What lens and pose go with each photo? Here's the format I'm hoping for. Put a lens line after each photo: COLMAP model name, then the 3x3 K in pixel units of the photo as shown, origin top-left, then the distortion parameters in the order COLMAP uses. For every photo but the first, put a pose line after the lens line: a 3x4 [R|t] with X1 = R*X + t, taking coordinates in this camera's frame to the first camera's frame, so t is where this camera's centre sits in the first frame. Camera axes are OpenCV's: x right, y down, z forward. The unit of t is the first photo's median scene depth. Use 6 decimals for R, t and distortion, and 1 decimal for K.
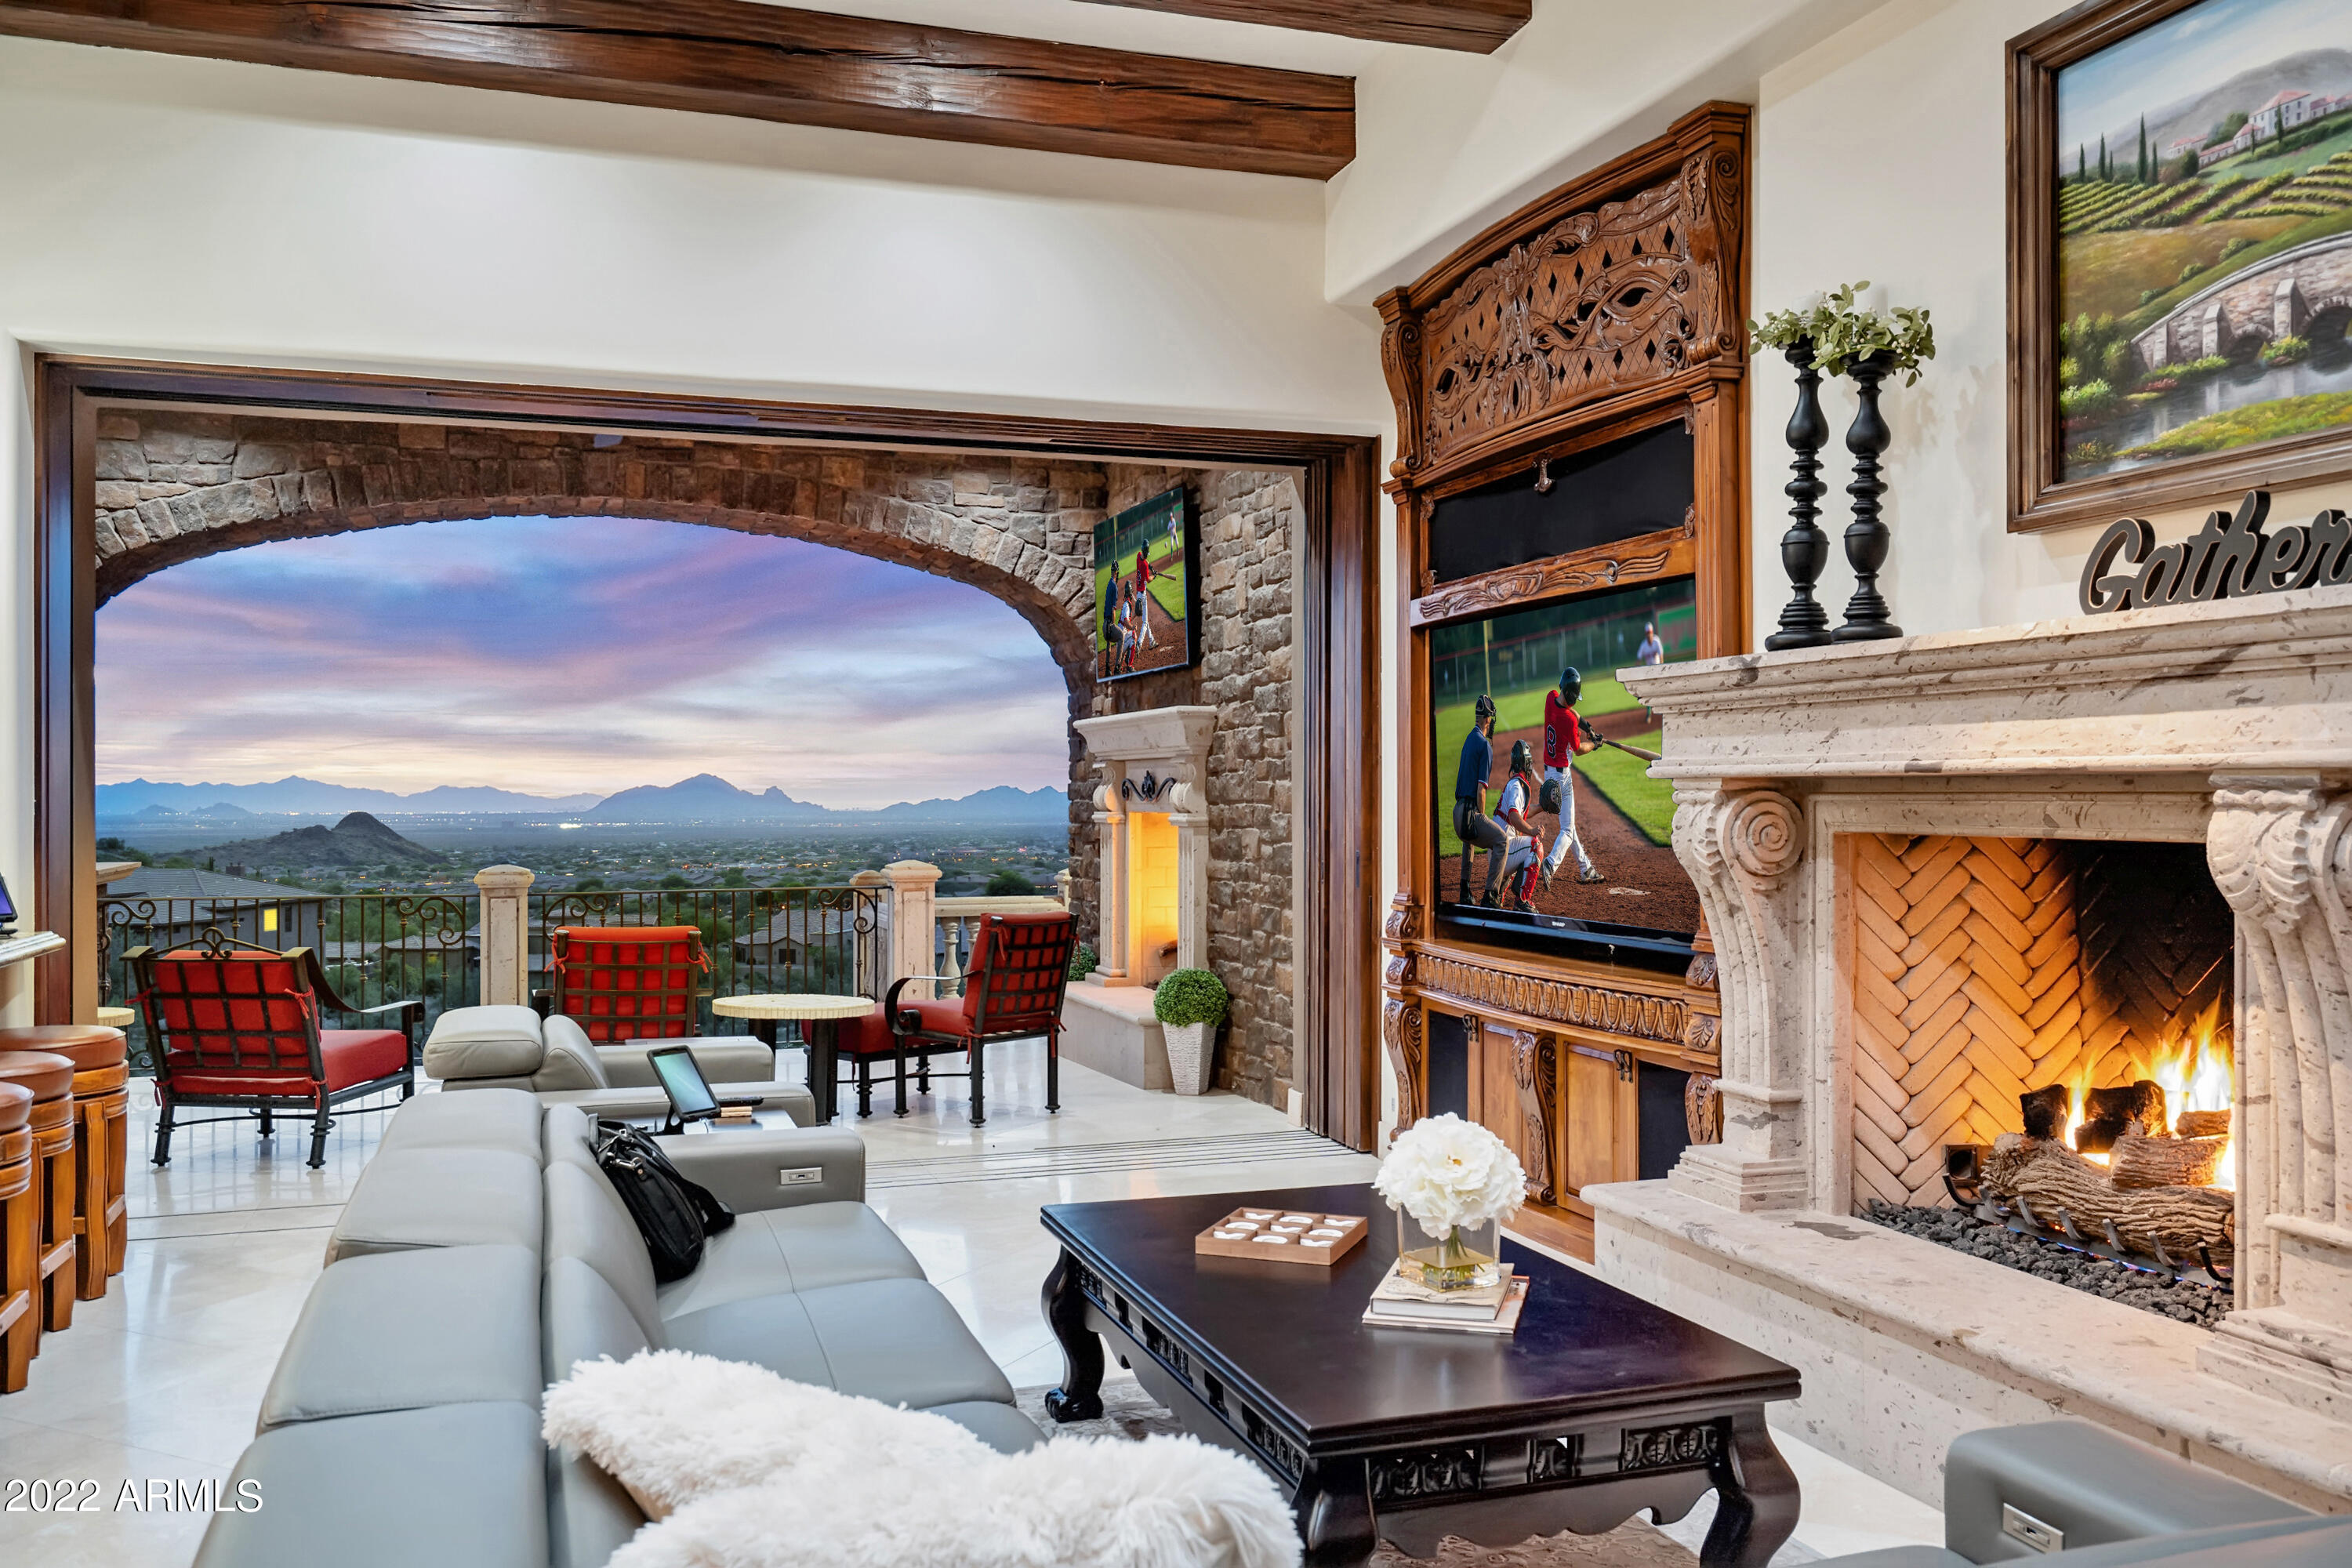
lens RADIAL K [[1867.4, 0, 1166.8], [0, 1867.4, 788.3], [0, 0, 1]] dist [0.020200, -0.010750]
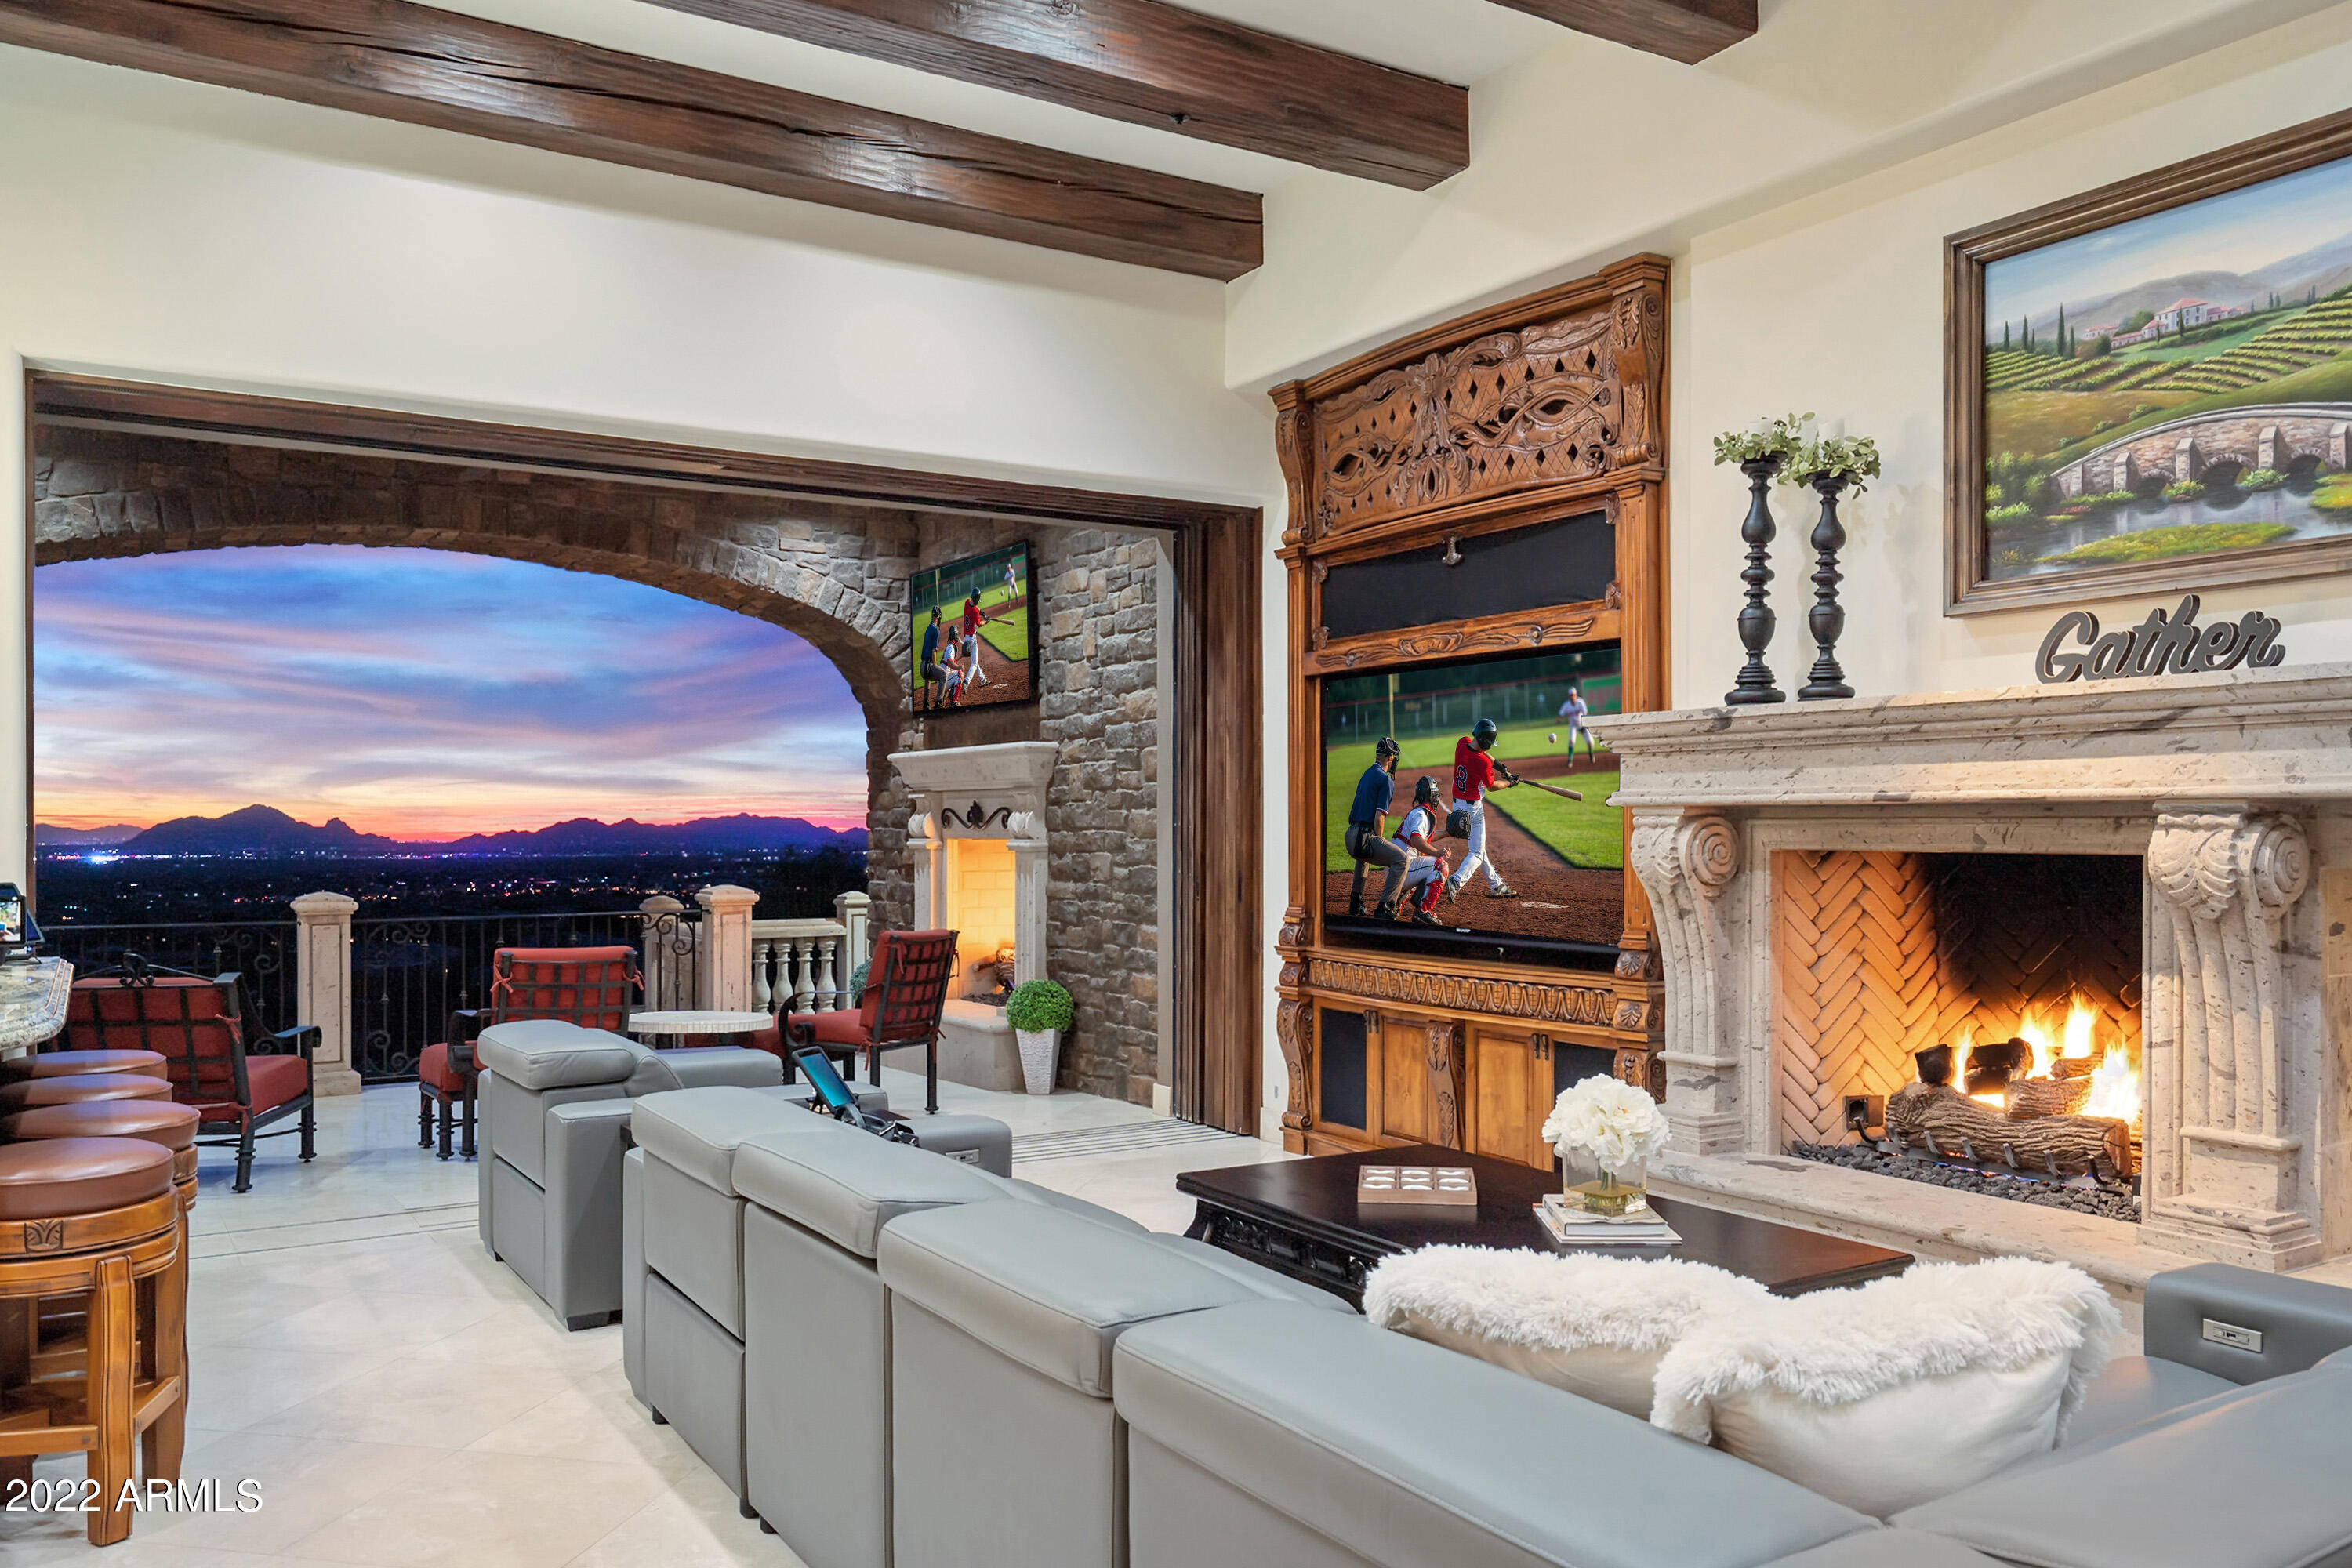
lens RADIAL K [[1758.6, 0, 1169.3], [0, 1758.6, 827.9], [0, 0, 1]] dist [0.025957, -0.016077]
pose [[0.972730, 0.000260, 0.231939, -0.226730], [-0.001273, 0.999990, 0.004216, 0.003217], [-0.231936, -0.004397, 0.972721, -0.040495]]
